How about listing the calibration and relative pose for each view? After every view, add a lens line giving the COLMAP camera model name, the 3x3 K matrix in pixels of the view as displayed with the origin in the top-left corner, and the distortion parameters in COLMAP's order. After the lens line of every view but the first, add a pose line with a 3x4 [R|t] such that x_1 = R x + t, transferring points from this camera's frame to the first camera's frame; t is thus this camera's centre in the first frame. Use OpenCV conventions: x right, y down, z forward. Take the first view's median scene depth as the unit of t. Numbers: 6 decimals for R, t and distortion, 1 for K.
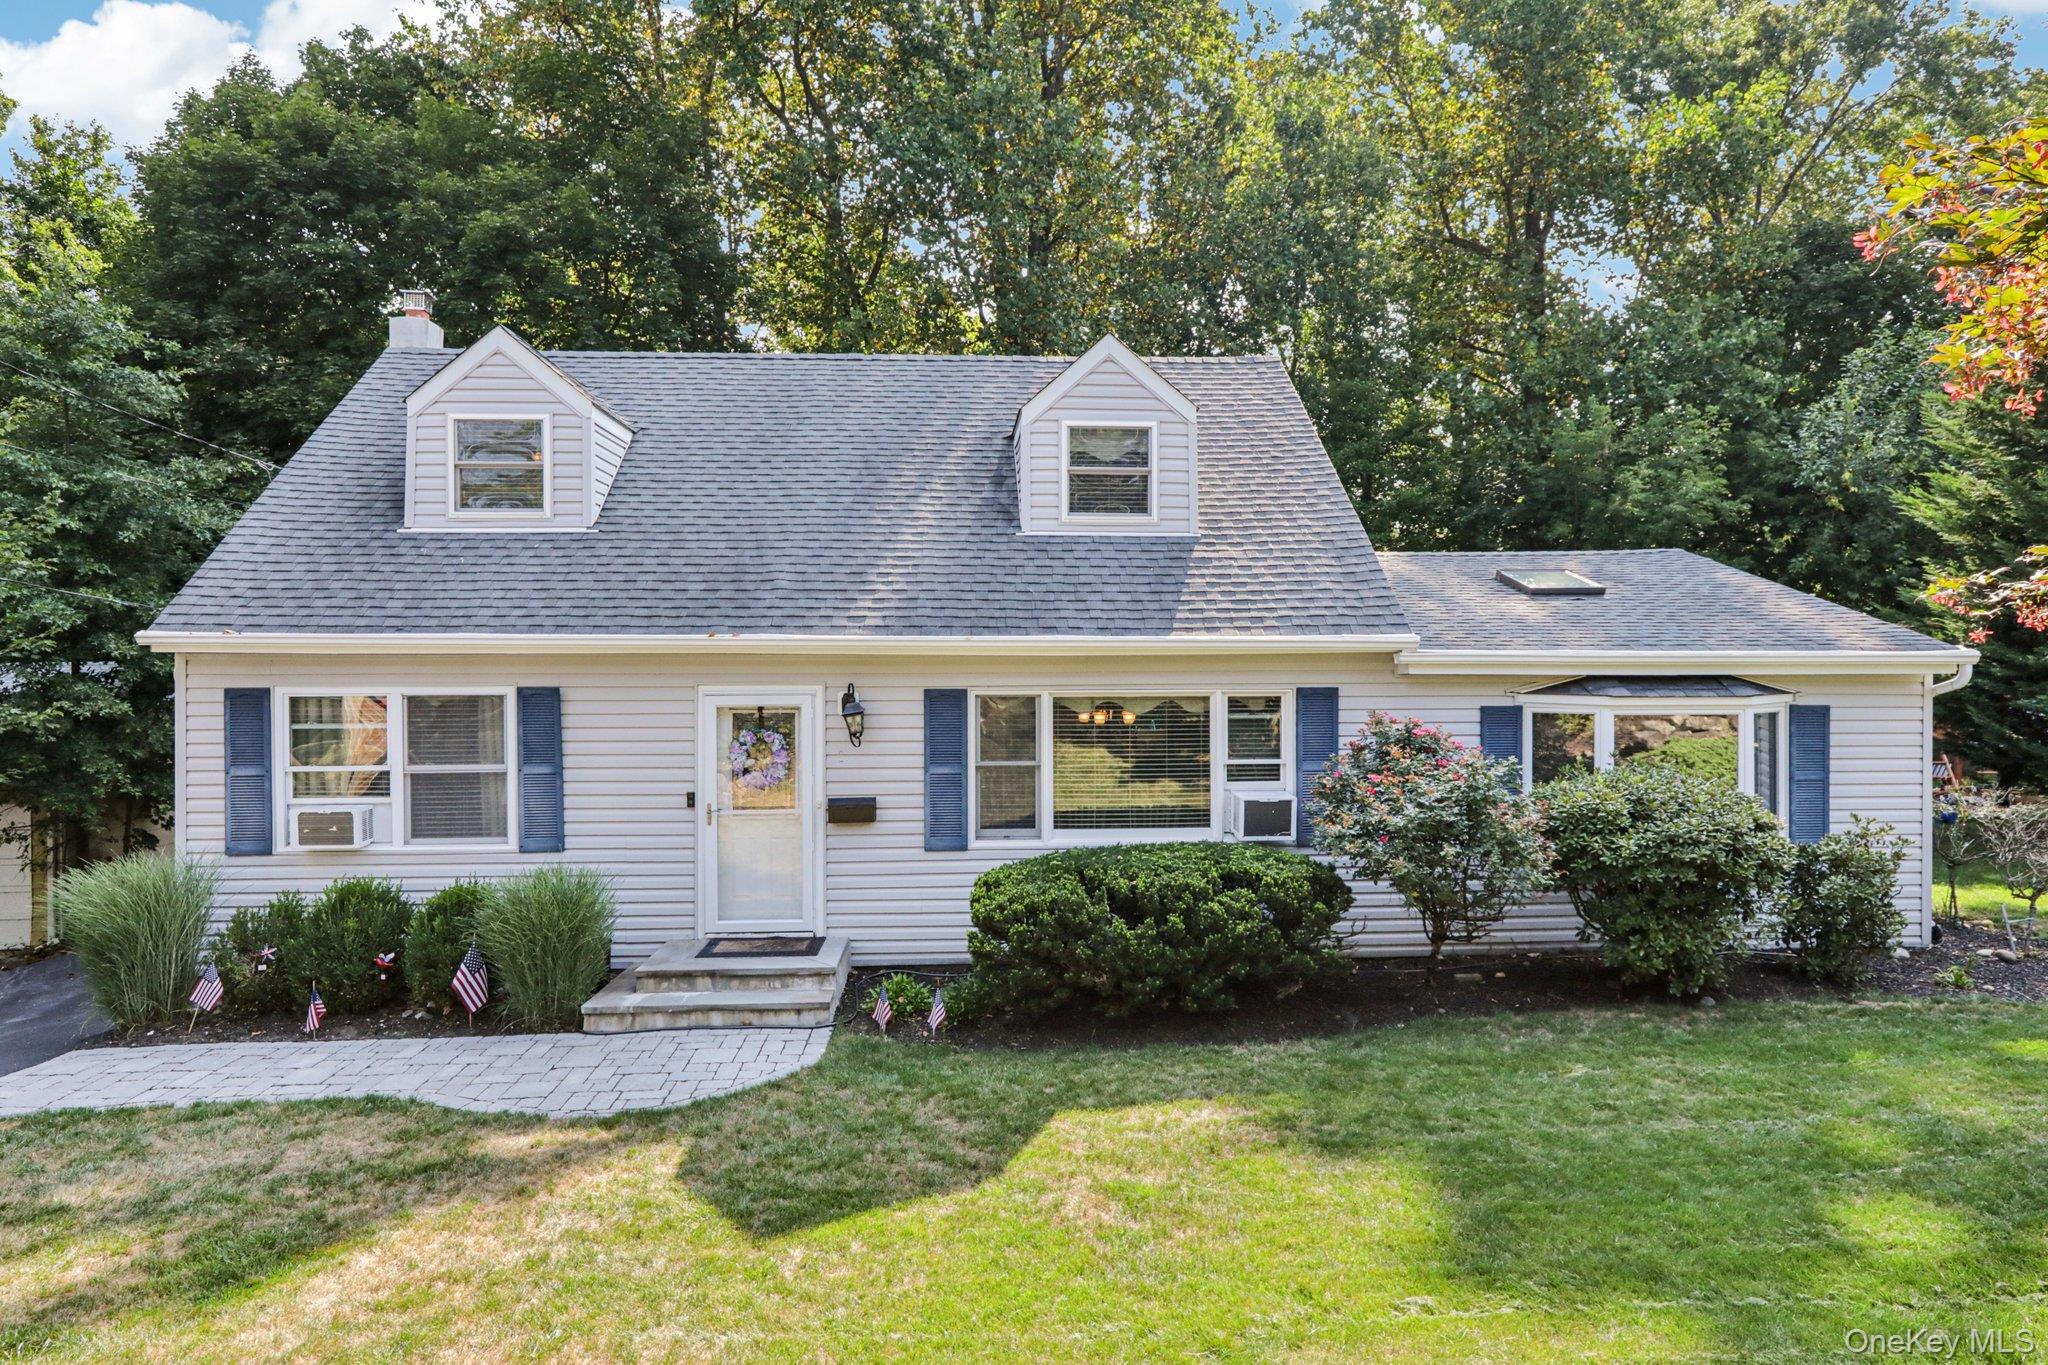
lens RADIAL K [[1138.0, 0, 1014.7], [0, 1138.0, 692.1], [0, 0, 1]] dist [0.004623, 0.002723]
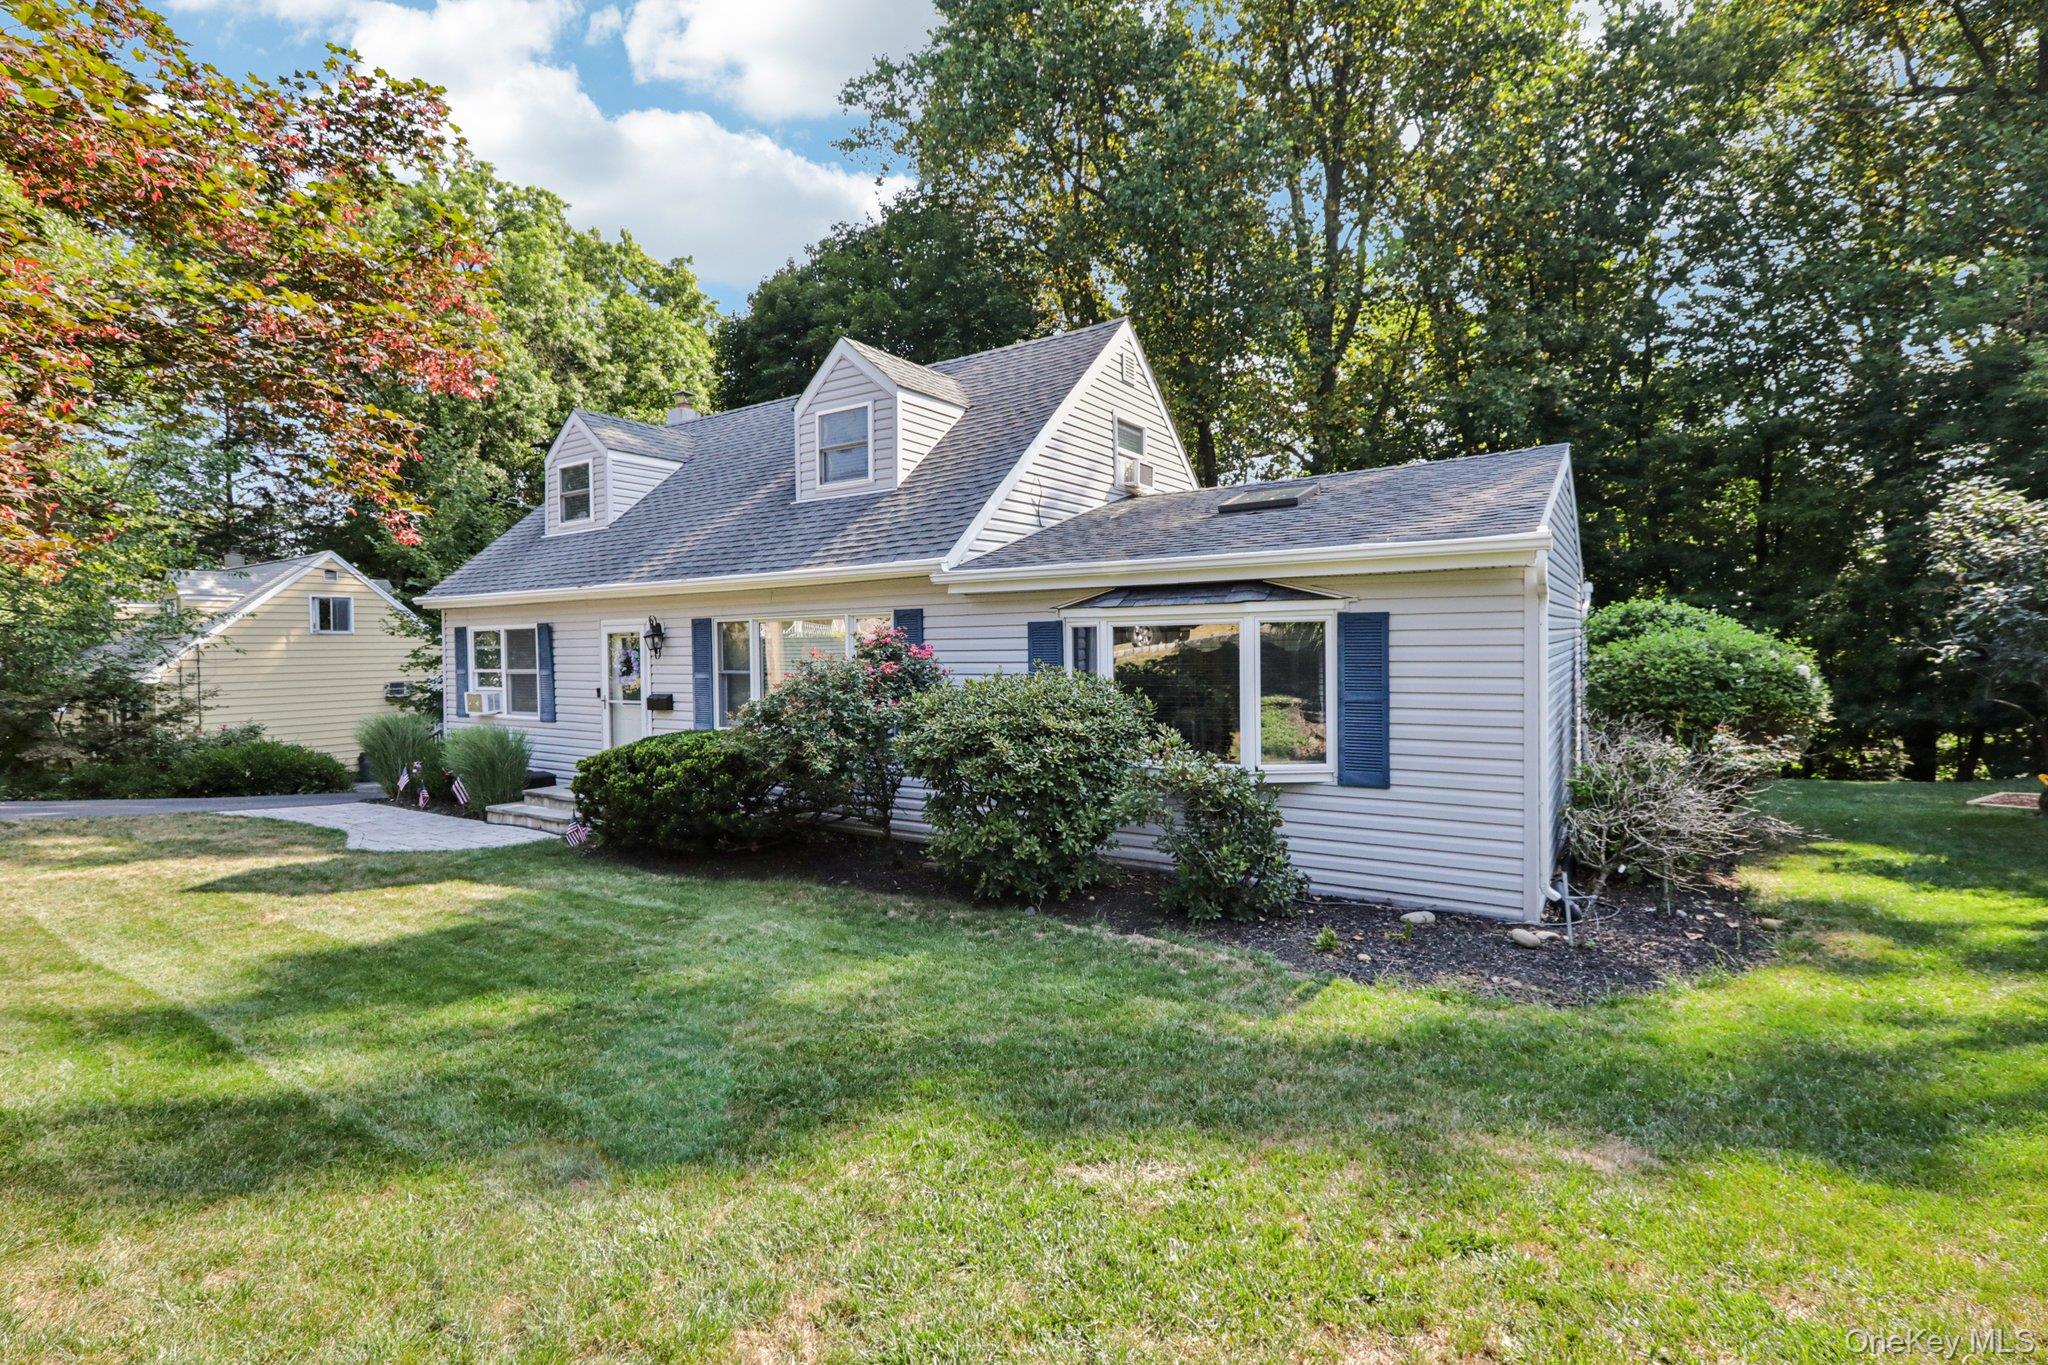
lens RADIAL K [[955.4, 0, 1028.1], [0, 955.4, 675.6], [0, 0, 1]] dist [-0.001351, -0.000089]
pose [[0.796690, 0.008902, -0.604322, 0.976766], [-0.014324, 0.999889, -0.004154, 0.067473], [0.604218, 0.011966, 0.796729, 0.313645]]
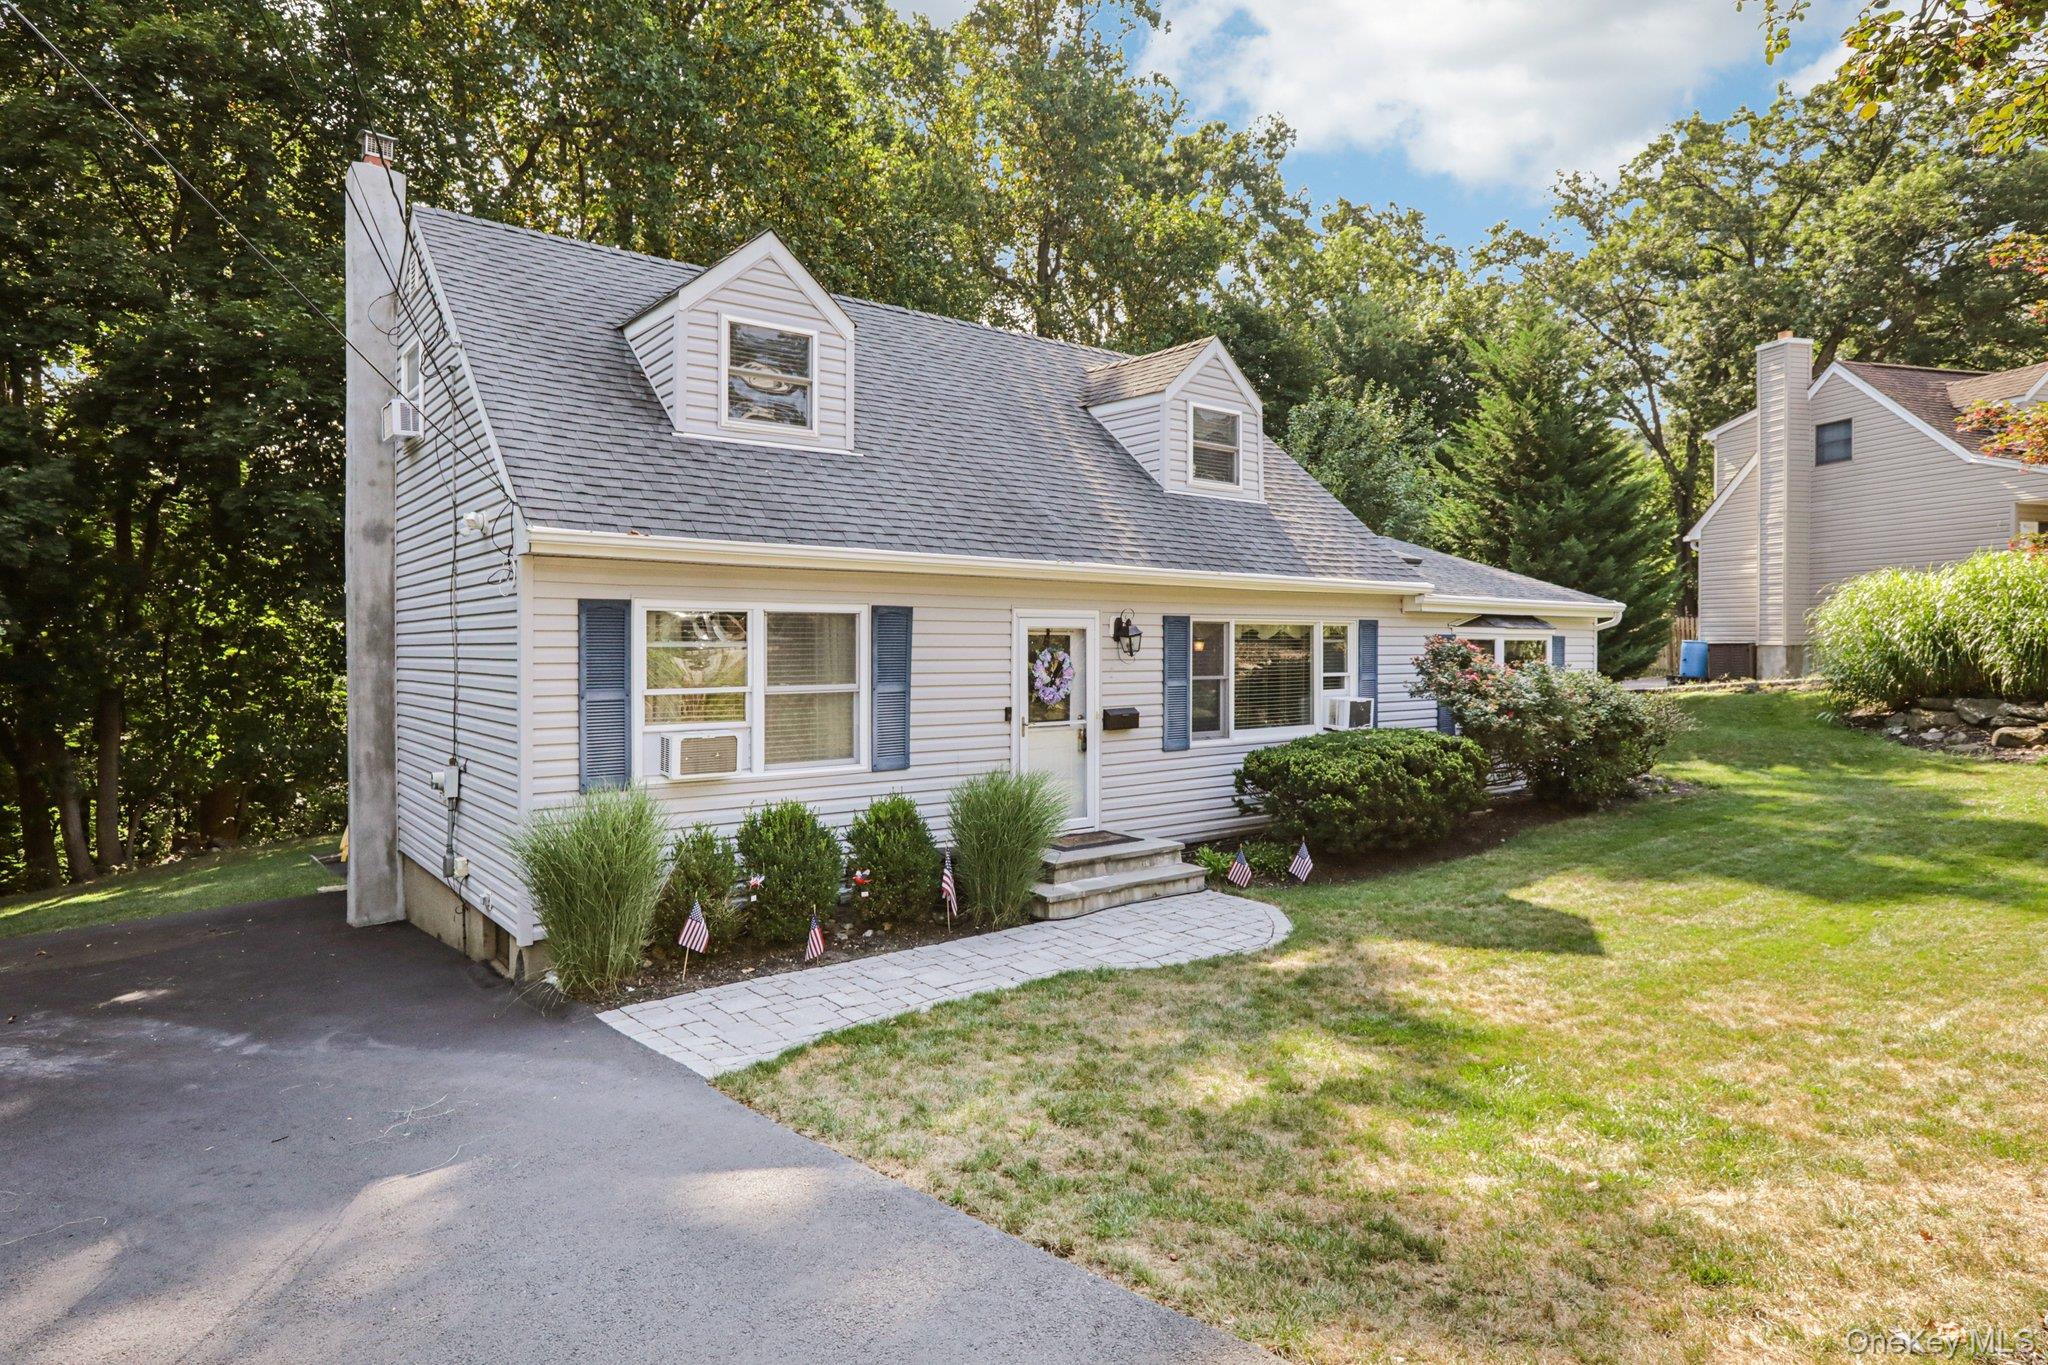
lens RADIAL K [[1138.0, 0, 1023.2], [0, 1138.0, 664.0], [0, 0, 1]] dist [0.004623, 0.002723]
pose [[0.822916, -0.006728, 0.568123, -0.889299], [0.008420, 0.999964, -0.000355, 0.047733], [-0.568101, 0.005076, 0.822944, 0.104374]]
